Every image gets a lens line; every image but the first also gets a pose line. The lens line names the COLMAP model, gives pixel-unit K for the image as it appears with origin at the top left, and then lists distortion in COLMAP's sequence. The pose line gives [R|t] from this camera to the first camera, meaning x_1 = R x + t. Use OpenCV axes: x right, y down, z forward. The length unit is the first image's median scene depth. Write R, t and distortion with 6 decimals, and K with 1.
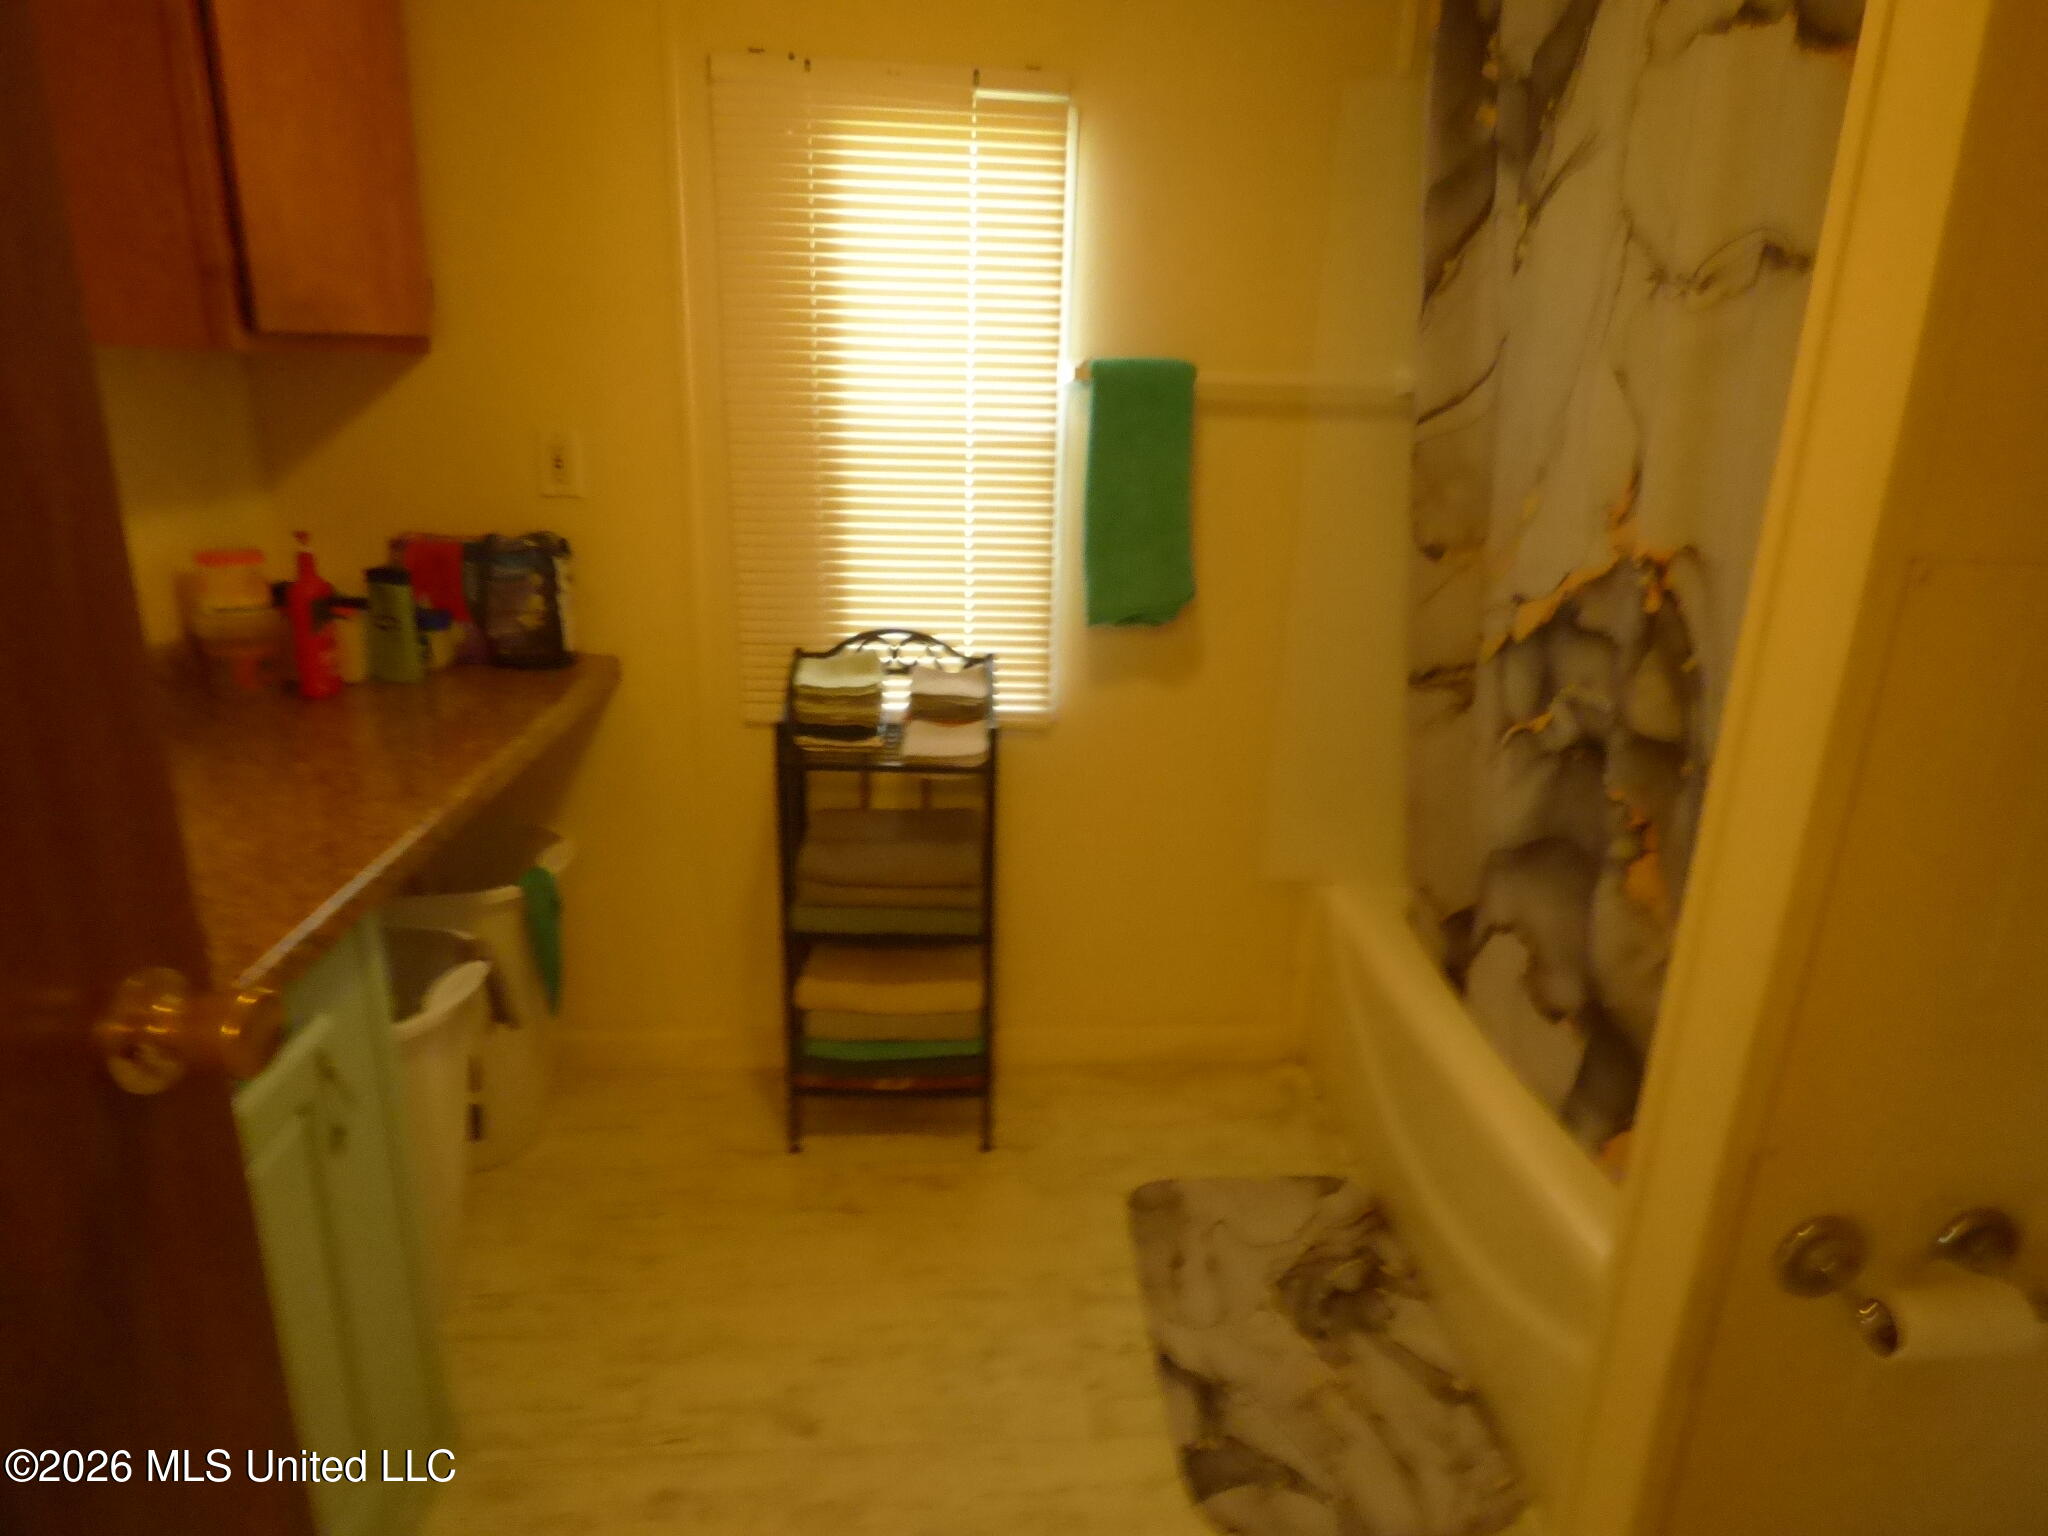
lens RADIAL K [[1232.6, 0, 1042.9], [0, 1232.6, 759.4], [0, 0, 1]] dist [-0.006755, -0.001236]
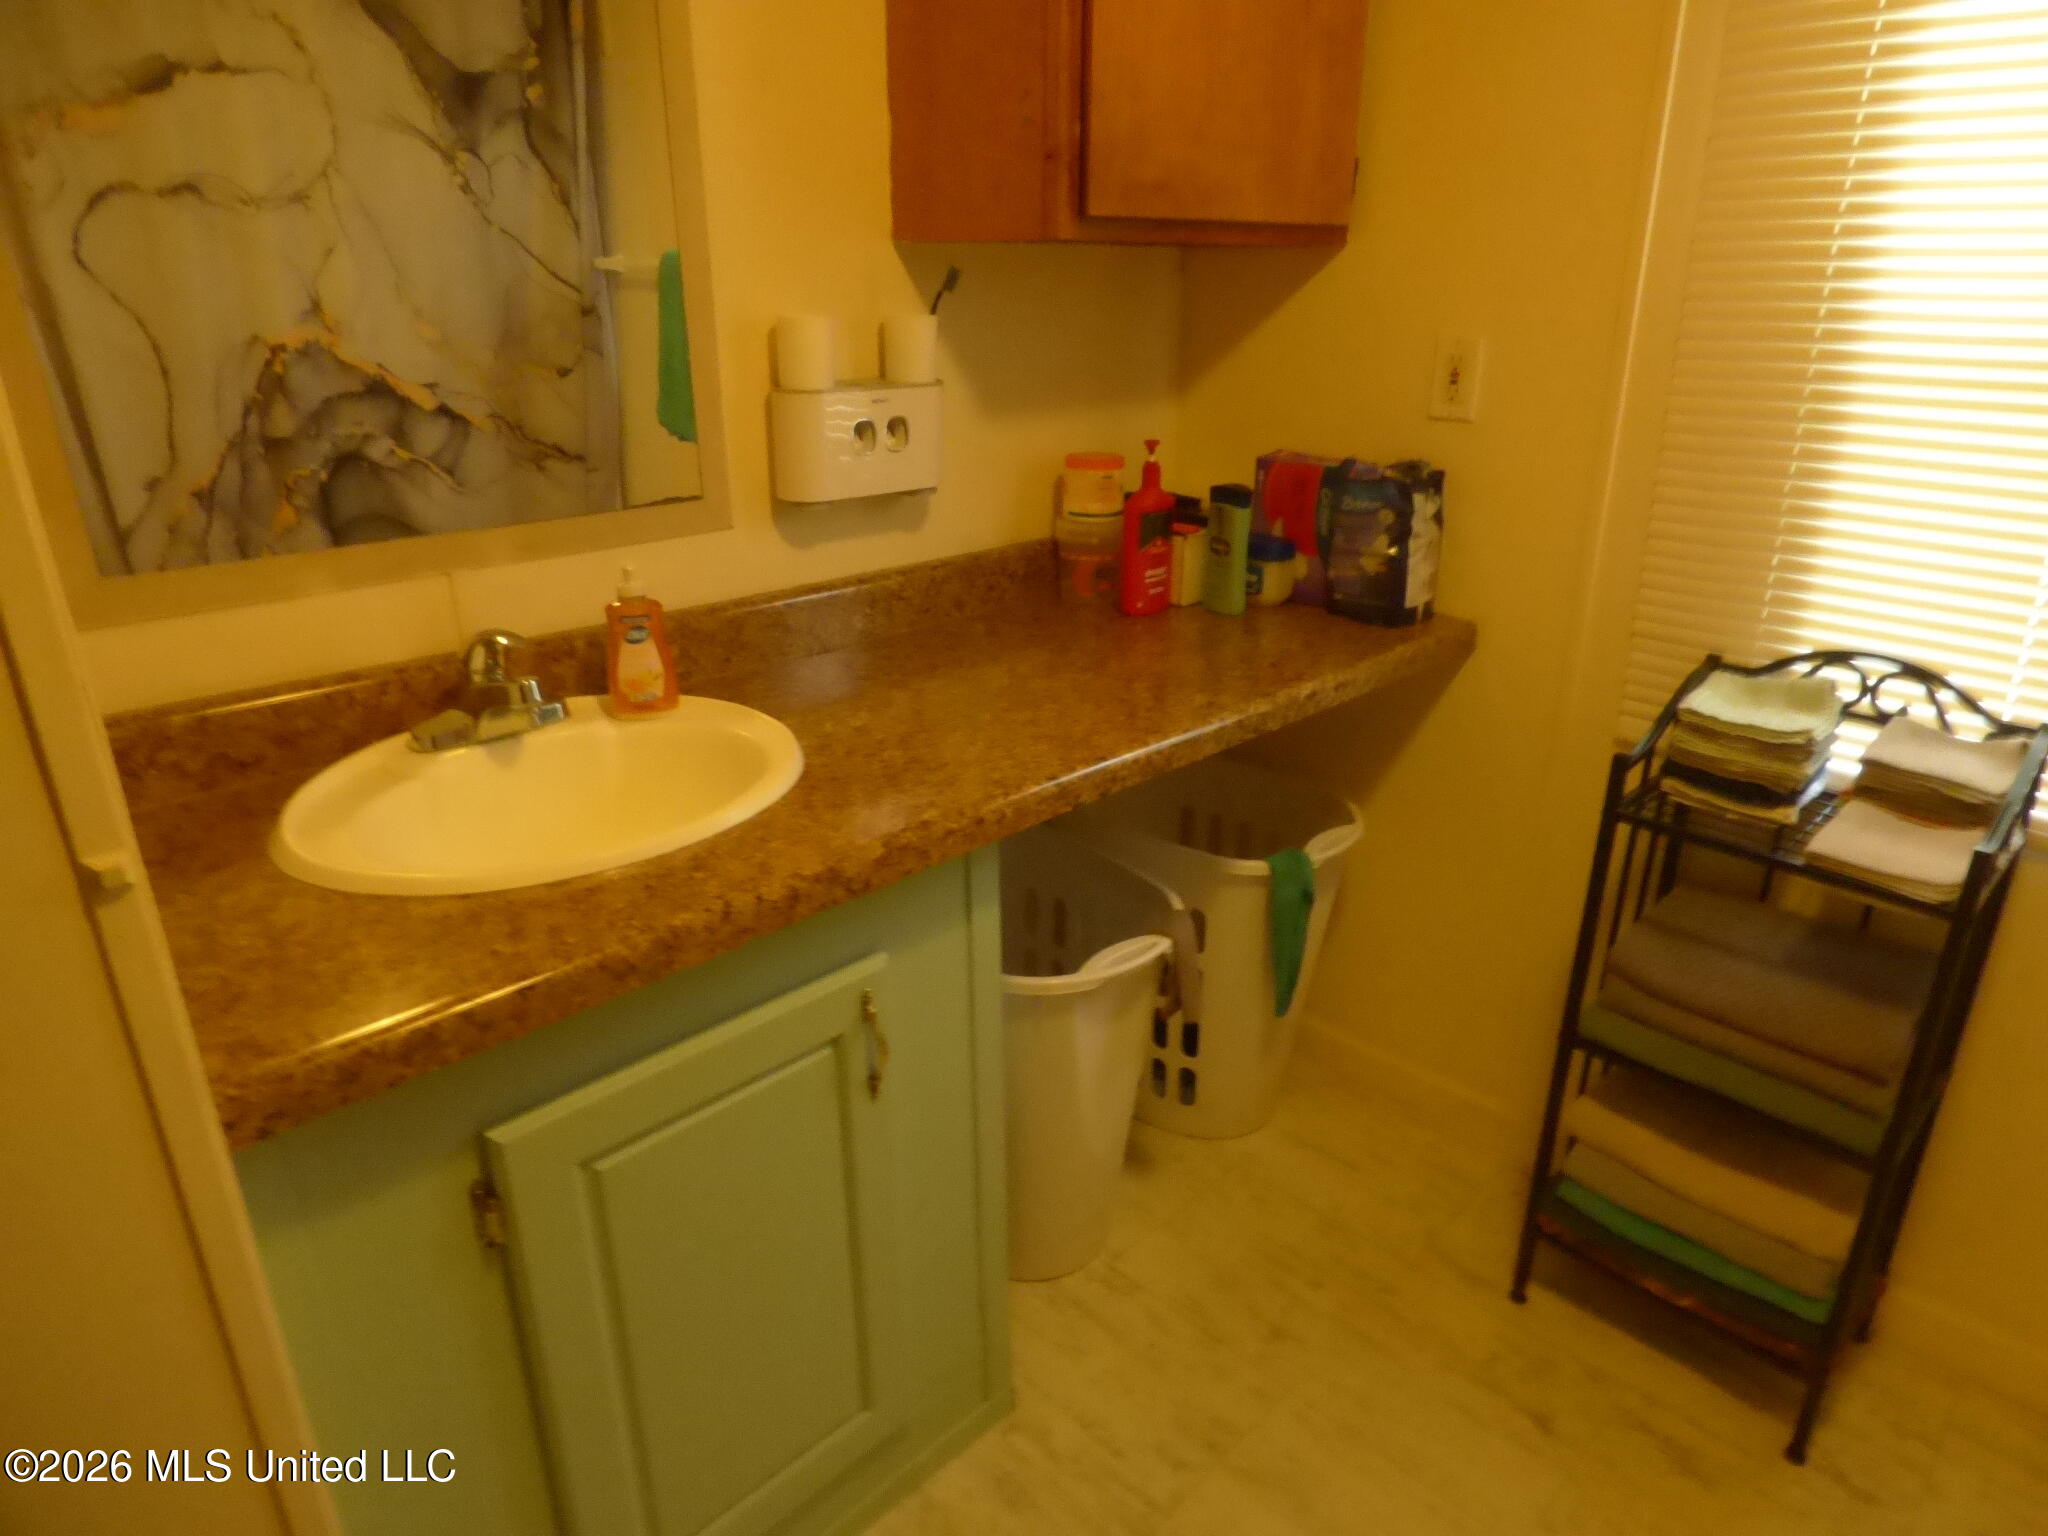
lens RADIAL K [[1232.6, 0, 1042.9], [0, 1232.6, 759.4], [0, 0, 1]] dist [-0.006755, -0.001236]
pose [[0.652587, 0.247131, -0.716280, 0.073159], [-0.208745, 0.967373, 0.143581, -0.056073], [0.728393, 0.055821, 0.682882, 0.256835]]
